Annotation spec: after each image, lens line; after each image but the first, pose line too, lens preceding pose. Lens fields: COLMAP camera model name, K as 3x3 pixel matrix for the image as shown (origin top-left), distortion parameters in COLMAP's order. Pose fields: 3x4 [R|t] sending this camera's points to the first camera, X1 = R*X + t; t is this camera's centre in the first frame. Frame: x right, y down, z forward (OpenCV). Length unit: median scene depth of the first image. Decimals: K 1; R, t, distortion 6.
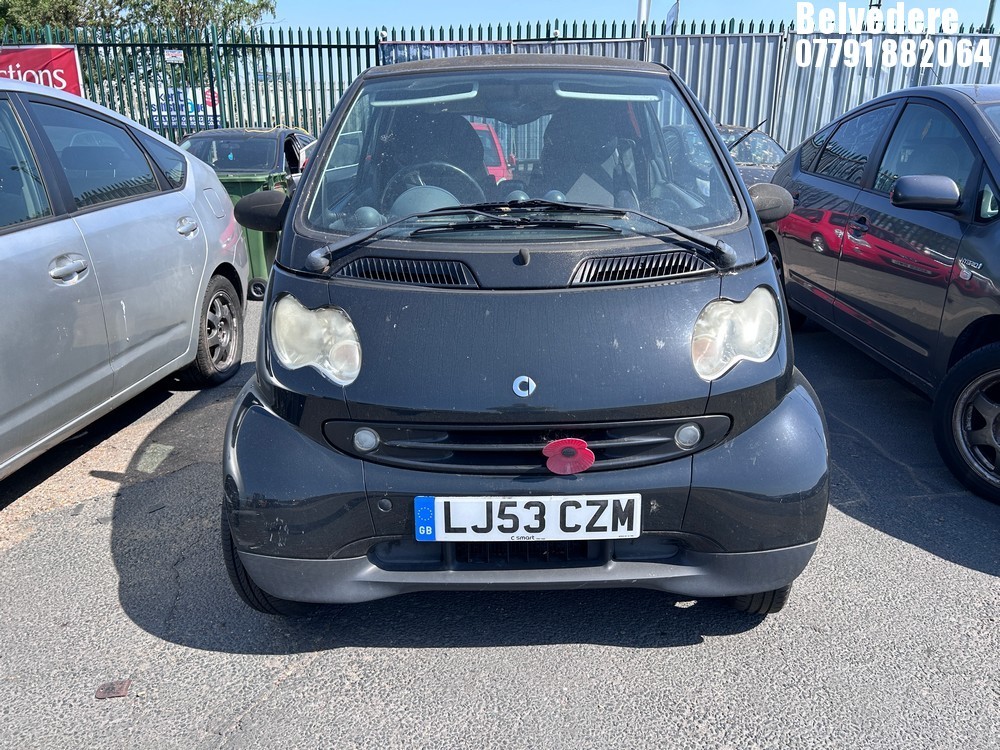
lens RADIAL K [[773.2, 0, 500.0], [0, 773.2, 375.0], [0, 0, 1]] dist [0.006811, -0.010608]
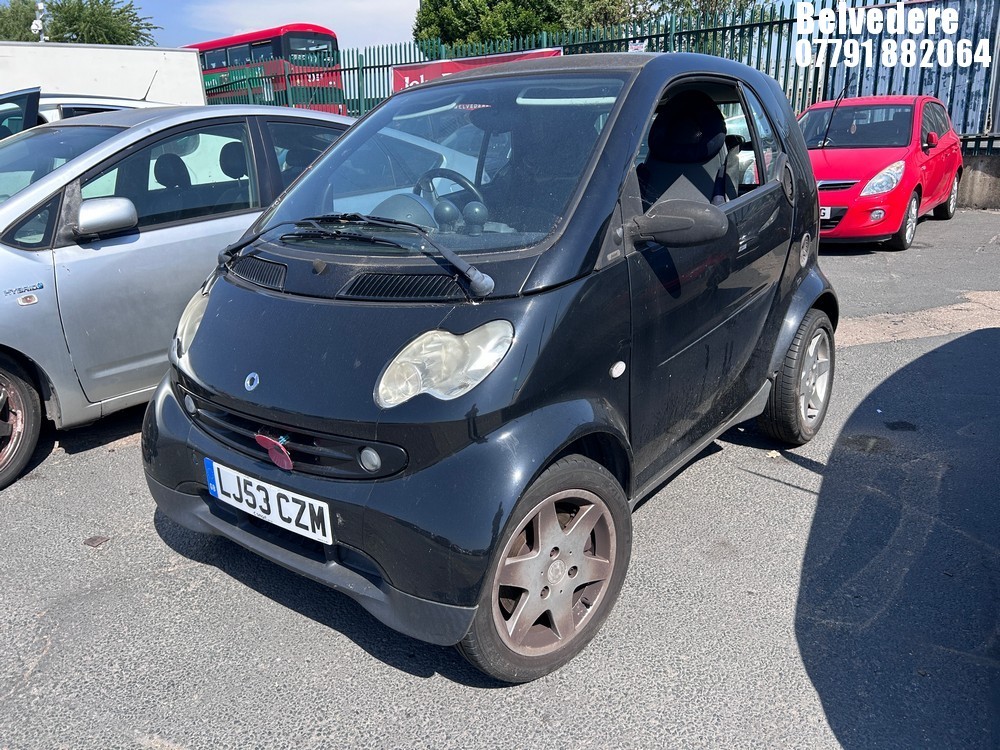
lens RADIAL K [[734.6, 0, 500.0], [0, 734.6, 375.0], [0, 0, 1]] dist [0.052106, -0.002140]
pose [[0.801724, 0.162660, -0.575135, 0.900156], [-0.141128, 0.986565, 0.082292, -0.130579], [0.580794, 0.015193, 0.813909, 0.320803]]
